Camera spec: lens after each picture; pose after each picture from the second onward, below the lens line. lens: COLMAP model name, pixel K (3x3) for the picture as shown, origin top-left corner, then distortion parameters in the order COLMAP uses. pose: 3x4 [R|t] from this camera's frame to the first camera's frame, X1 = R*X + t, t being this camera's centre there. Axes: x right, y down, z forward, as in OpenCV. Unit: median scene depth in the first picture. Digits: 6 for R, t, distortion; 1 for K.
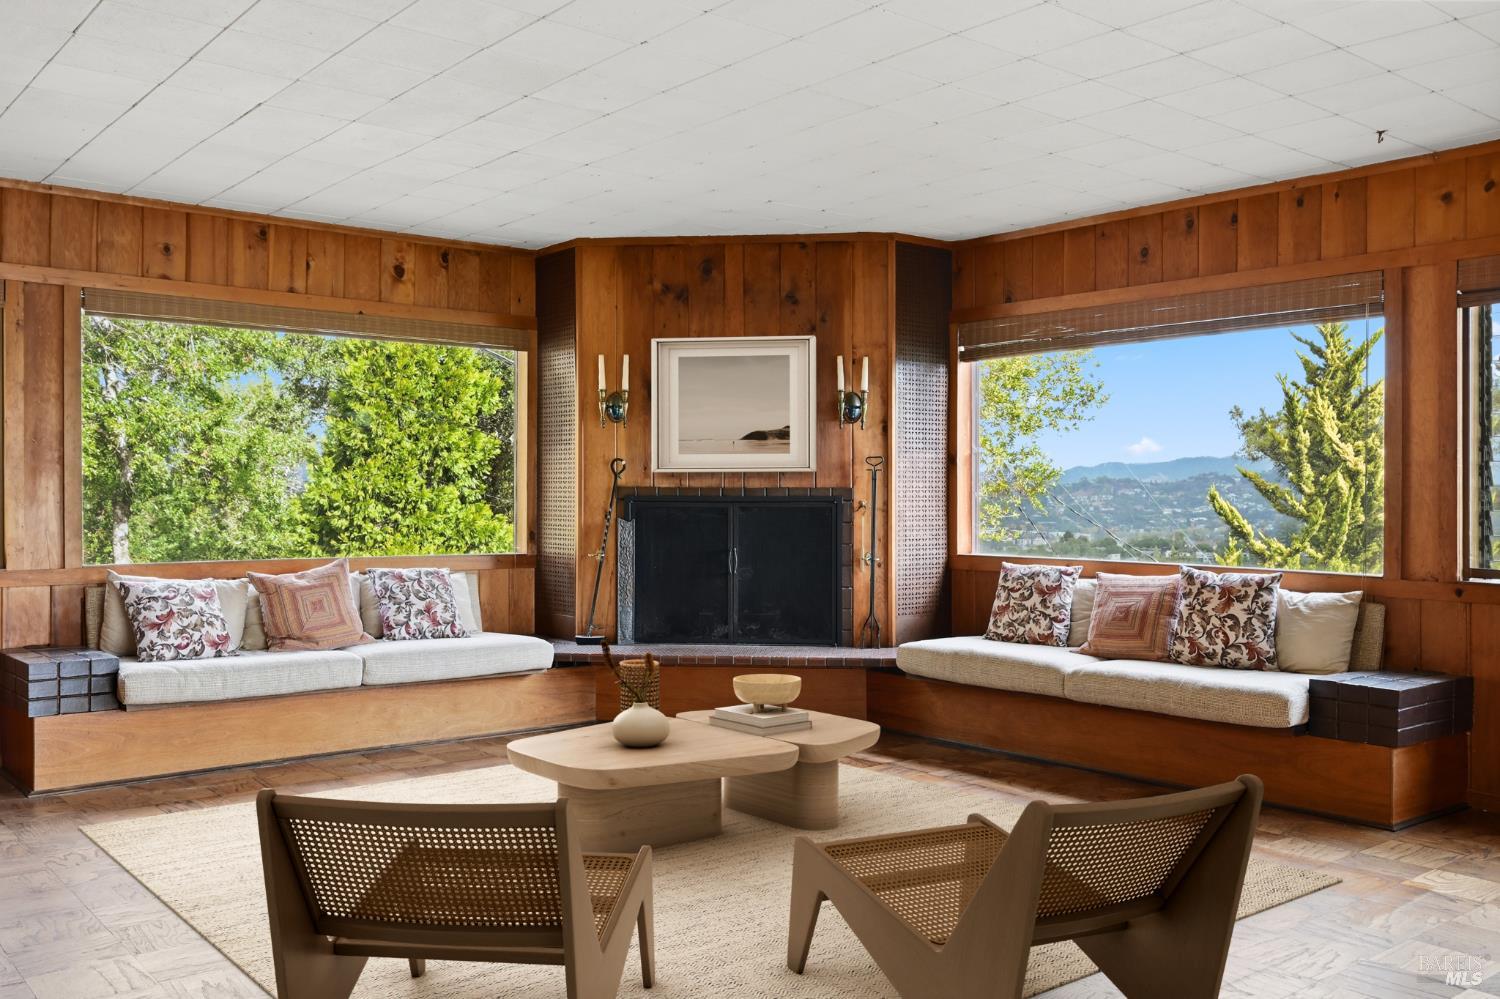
lens RADIAL K [[1342.5, 0, 751.1], [0, 1342.5, 492.7], [0, 0, 1]] dist [-0.015276, -0.003622]
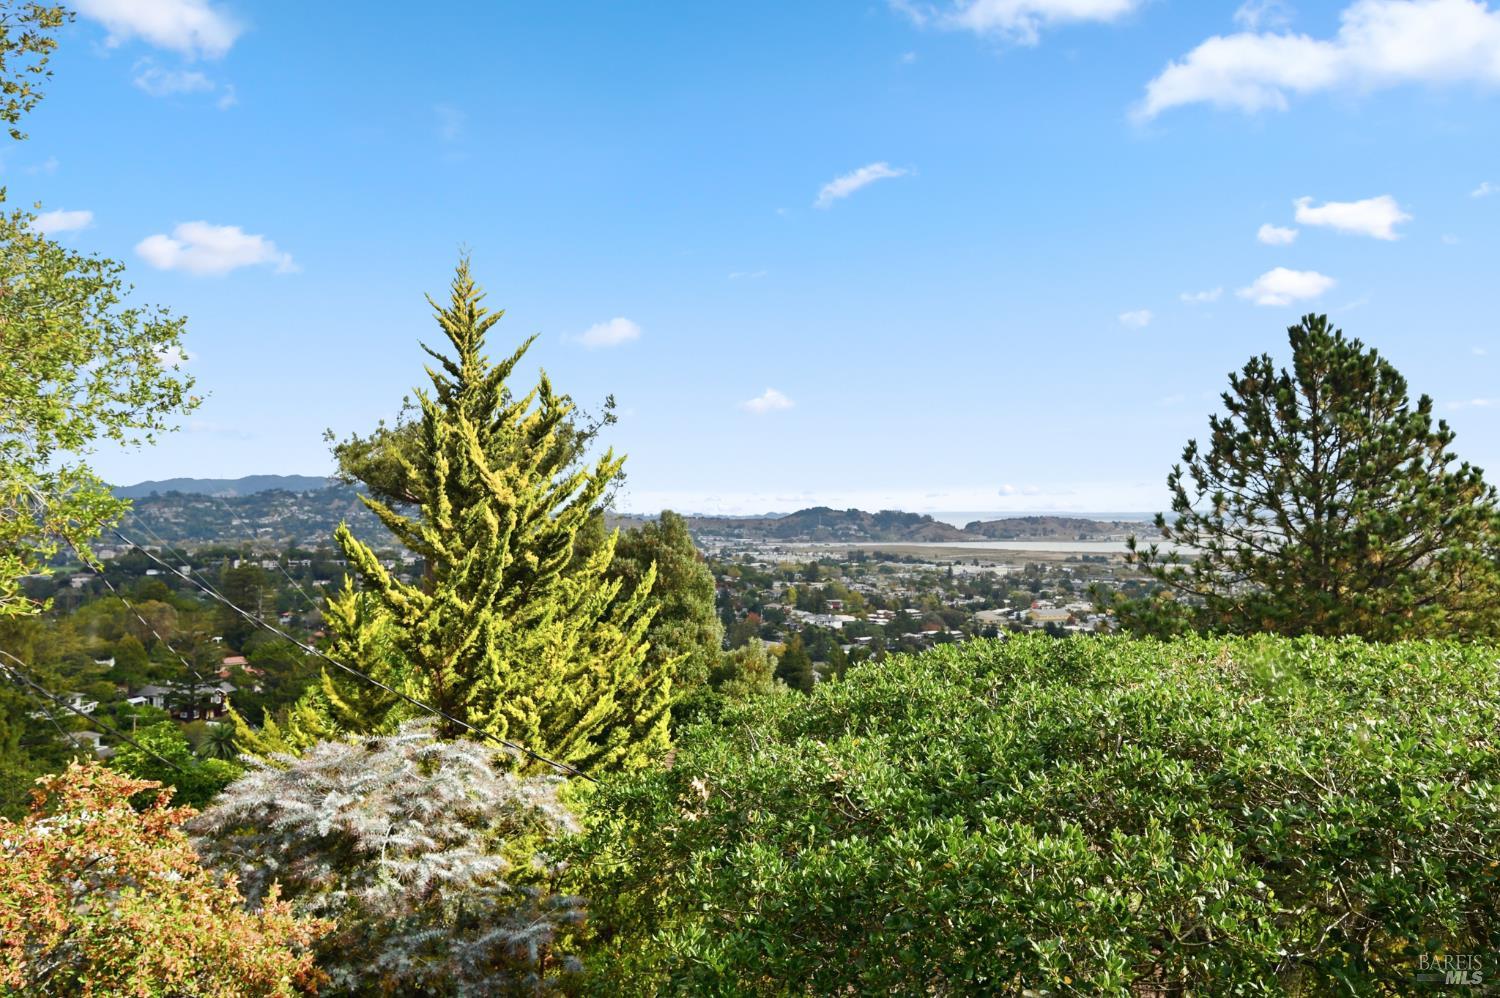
lens RADIAL K [[1047.6, 0, 744.8], [0, 1047.6, 467.0], [0, 0, 1]] dist [-0.043594, 0.002488]
pose [[0.722638, 0.027525, 0.690678, 0.093647], [-0.003851, 0.999352, -0.035797, -0.016770], [-0.691216, 0.023208, 0.722276, 0.393094]]
